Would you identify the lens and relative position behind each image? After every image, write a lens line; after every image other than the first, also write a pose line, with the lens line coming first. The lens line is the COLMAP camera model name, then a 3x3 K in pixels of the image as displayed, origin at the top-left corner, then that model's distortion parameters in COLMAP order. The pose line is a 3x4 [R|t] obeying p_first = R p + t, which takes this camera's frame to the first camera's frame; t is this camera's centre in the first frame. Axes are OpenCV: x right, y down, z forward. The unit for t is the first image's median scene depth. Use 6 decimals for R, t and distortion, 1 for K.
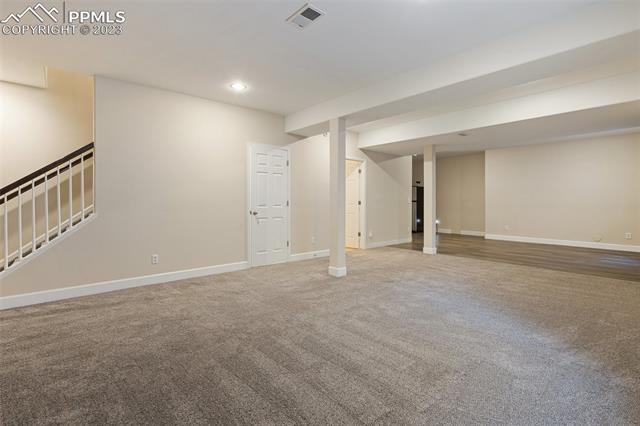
lens RADIAL K [[291.1, 0, 315.3], [0, 291.1, 201.2], [0, 0, 1]] dist [-0.004756, 0.000799]
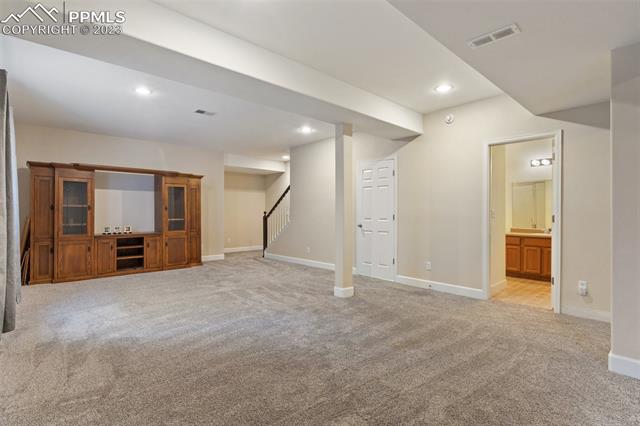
lens RADIAL K [[308.3, 0, 318.7], [0, 308.3, 215.7], [0, 0, 1]] dist [-0.010553, 0.000774]
pose [[0.025616, 0.002774, -0.999668, 0.874730], [-0.005002, 0.999984, 0.002646, 0.001378], [0.999659, 0.004932, 0.025630, 0.755375]]
